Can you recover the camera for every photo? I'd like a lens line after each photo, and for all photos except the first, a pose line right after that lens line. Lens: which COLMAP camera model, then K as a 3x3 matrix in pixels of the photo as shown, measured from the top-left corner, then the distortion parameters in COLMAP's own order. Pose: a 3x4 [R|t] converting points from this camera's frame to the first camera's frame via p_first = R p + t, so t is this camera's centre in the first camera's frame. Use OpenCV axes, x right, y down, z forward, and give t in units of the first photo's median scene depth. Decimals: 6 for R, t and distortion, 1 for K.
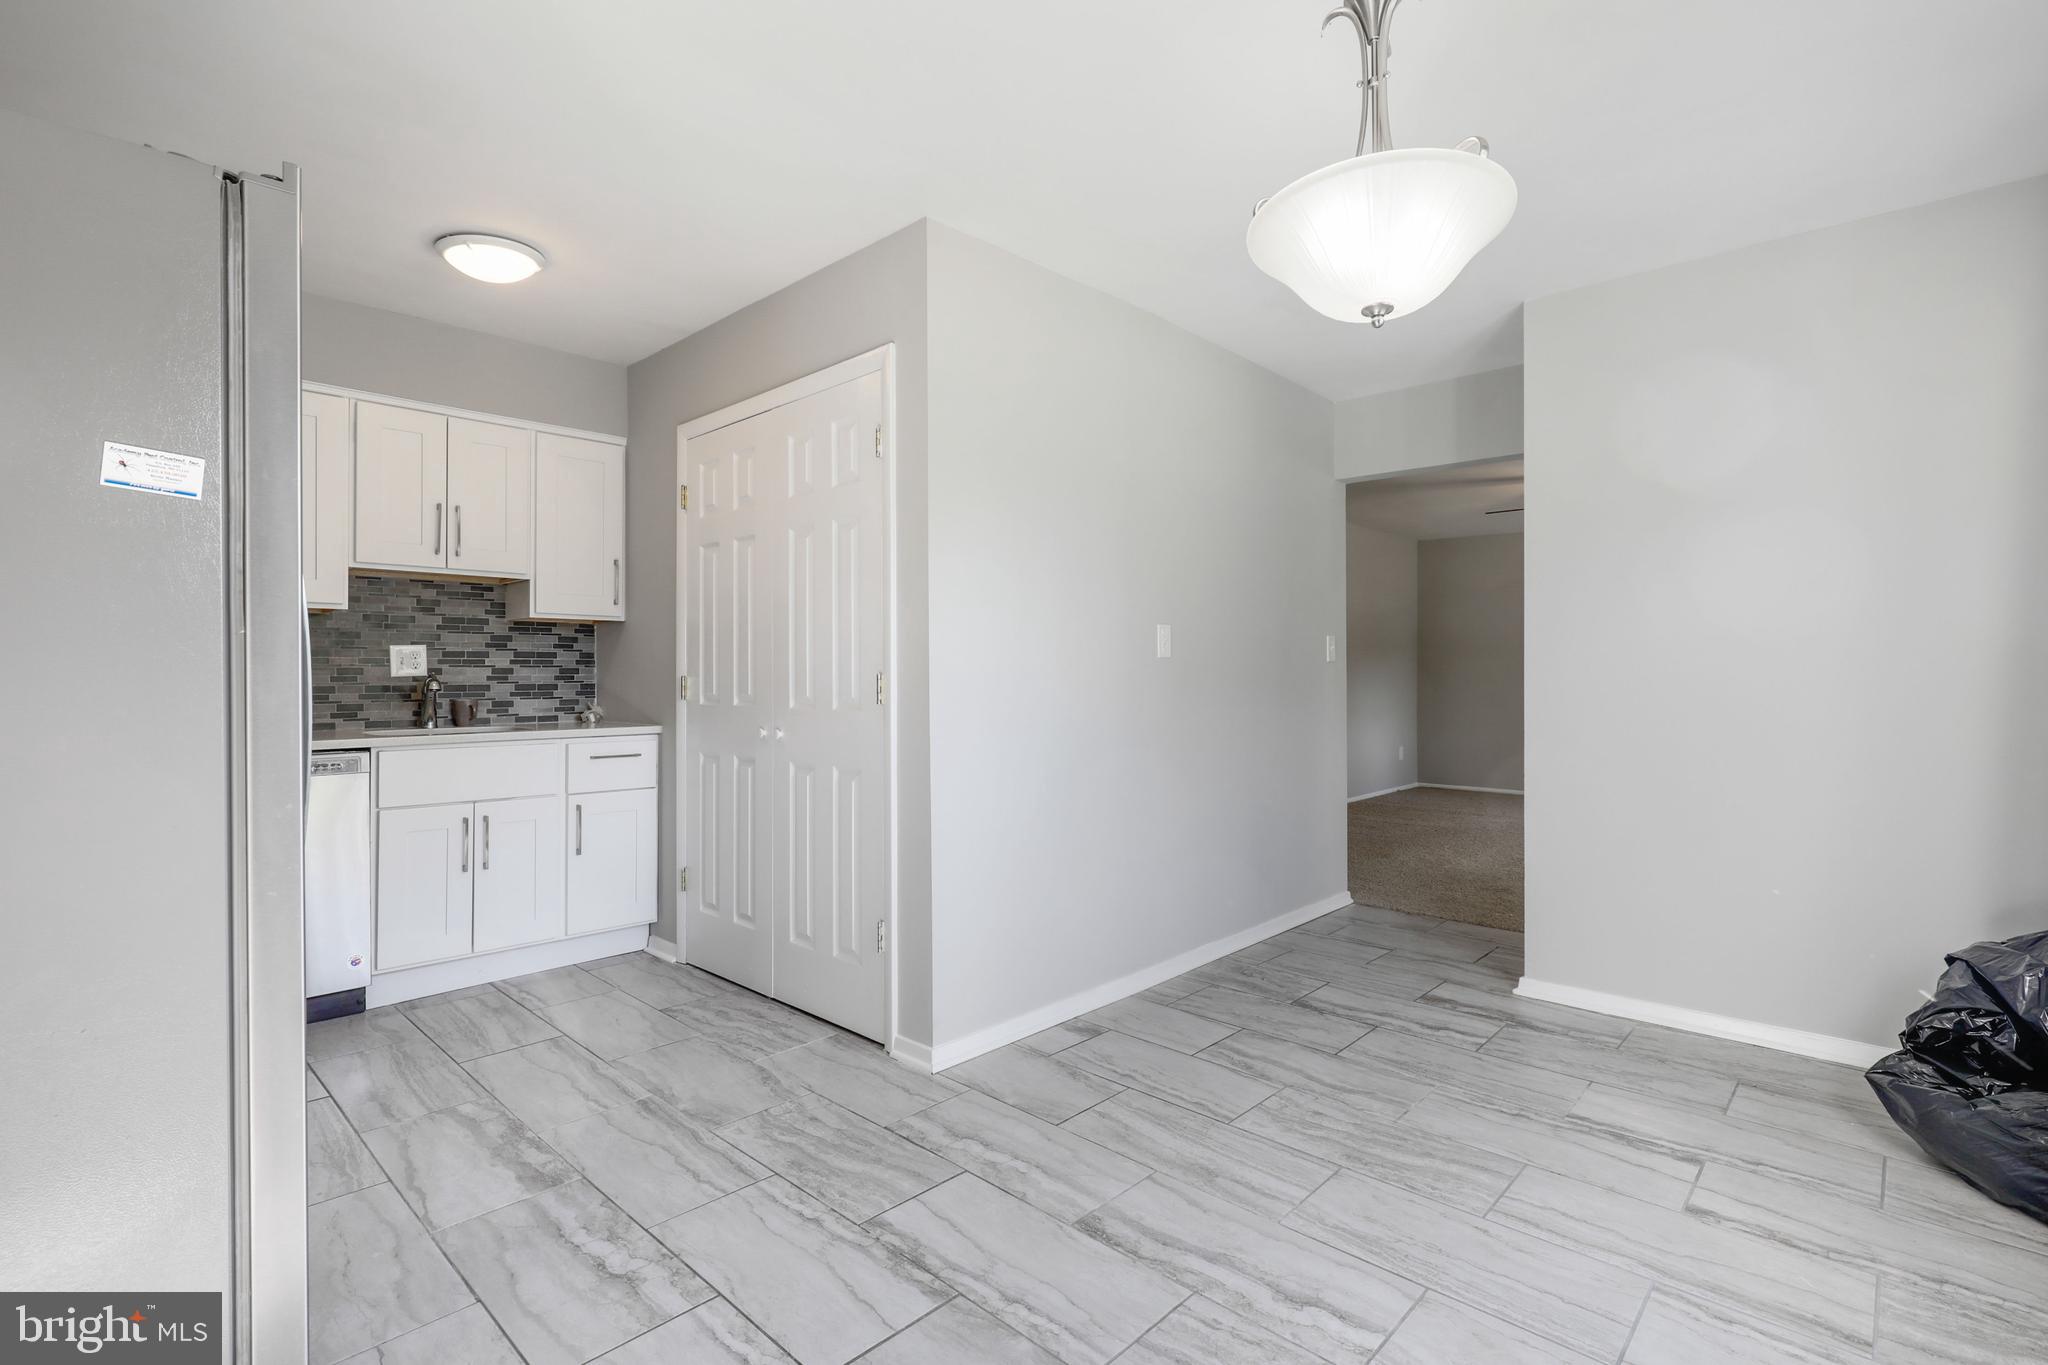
lens RADIAL K [[963.2, 0, 1033.6], [0, 963.2, 681.4], [0, 0, 1]] dist [0.000481, 0.000551]
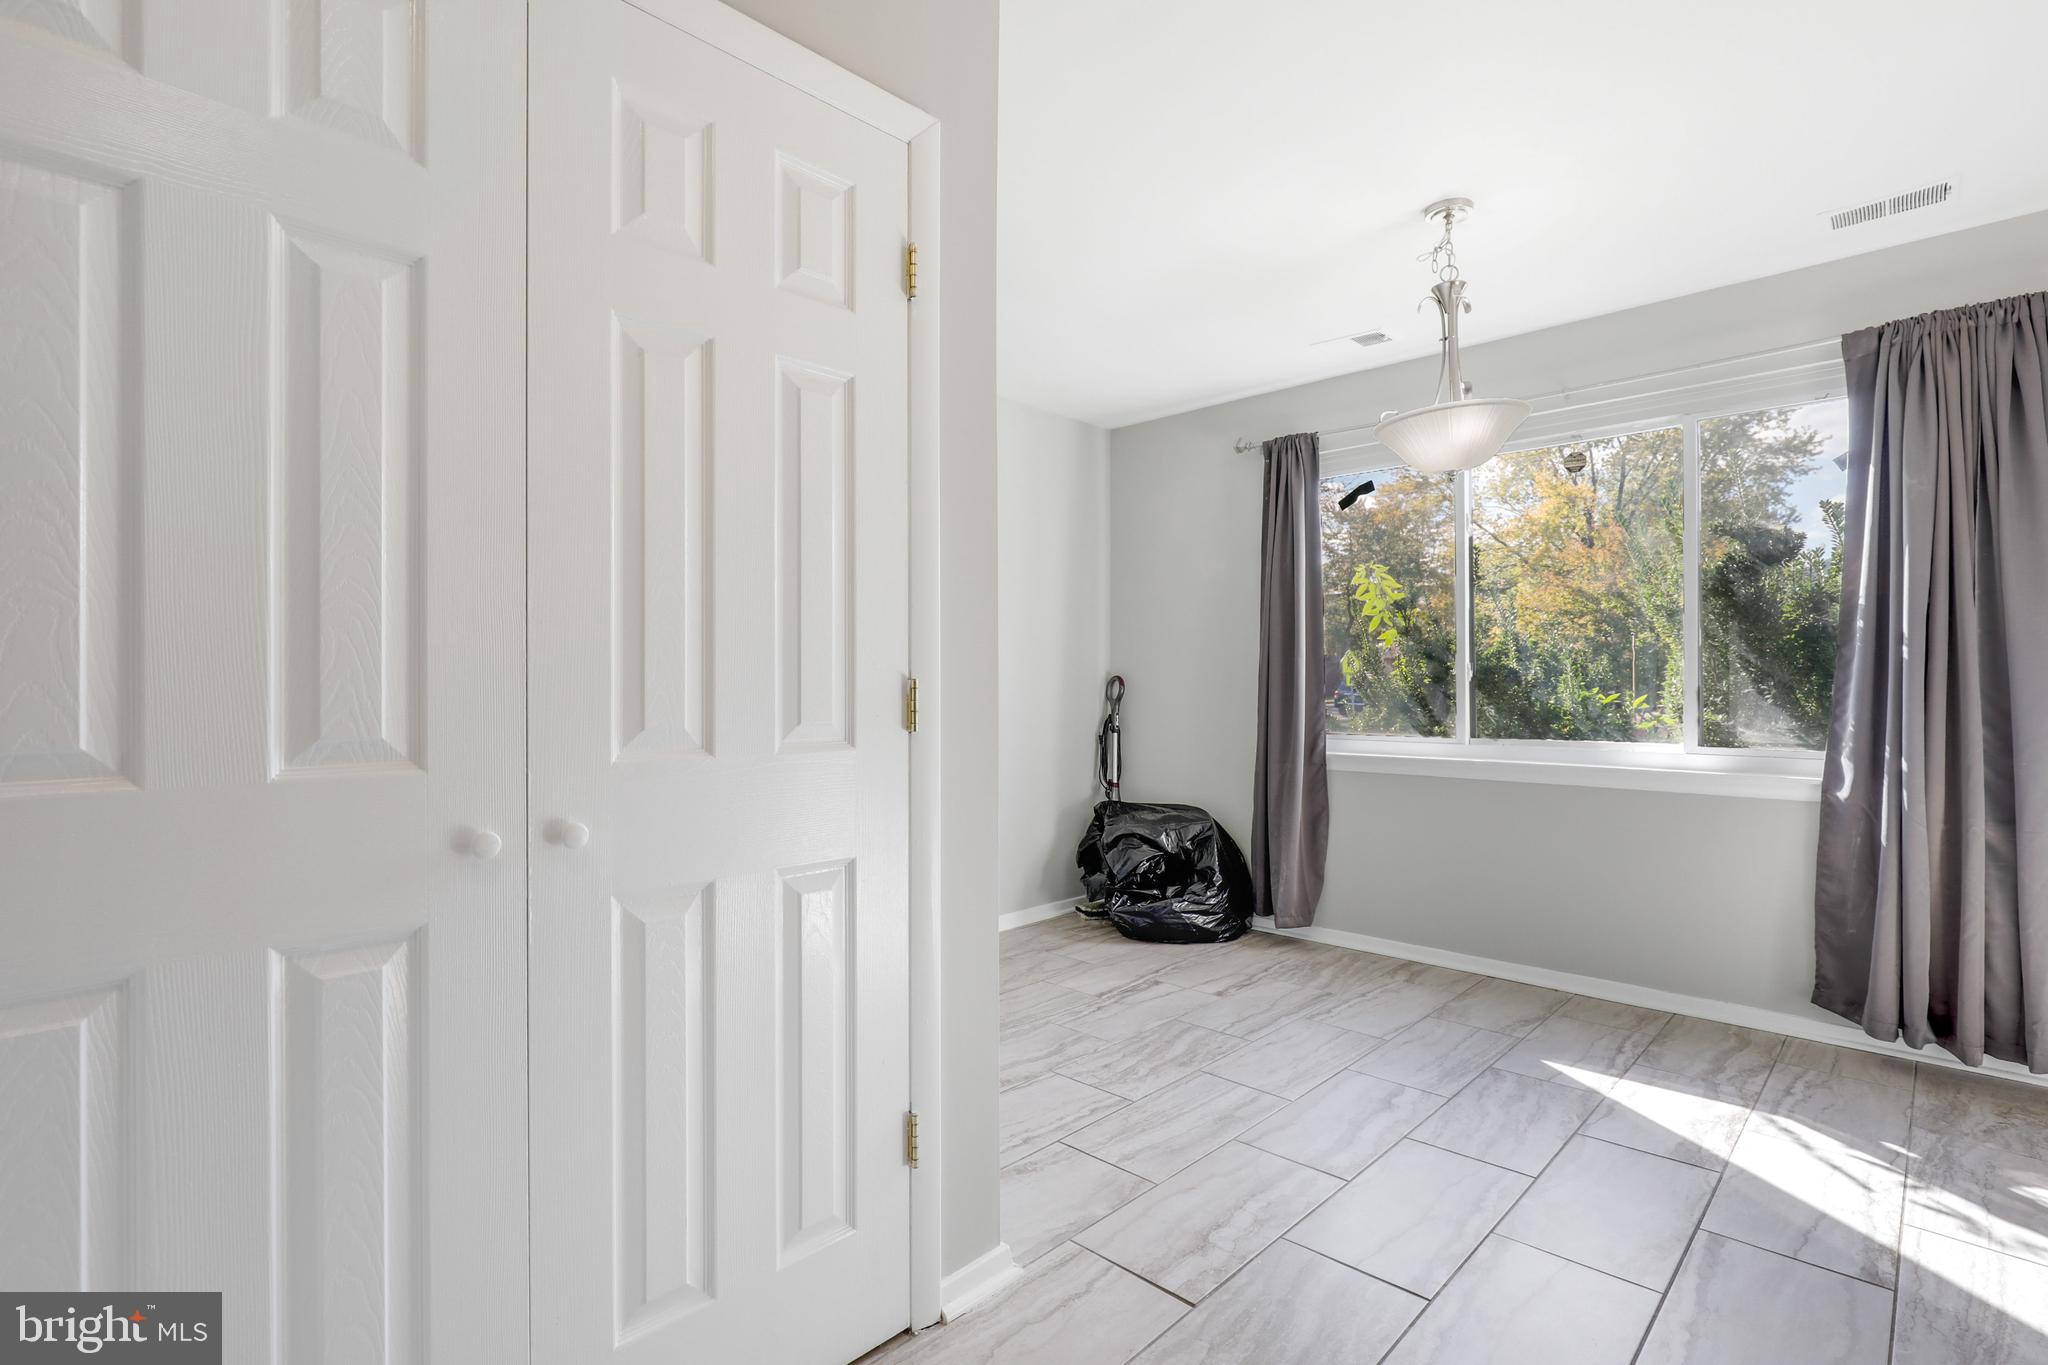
lens RADIAL K [[963.2, 0, 1034.0], [0, 963.2, 687.9], [0, 0, 1]] dist [0.000481, 0.000551]
pose [[0.001193, 0.001398, 0.999998, -0.882748], [0.003992, 0.999991, -0.001403, 0.000584], [-0.999991, 0.003993, 0.001187, 1.125153]]
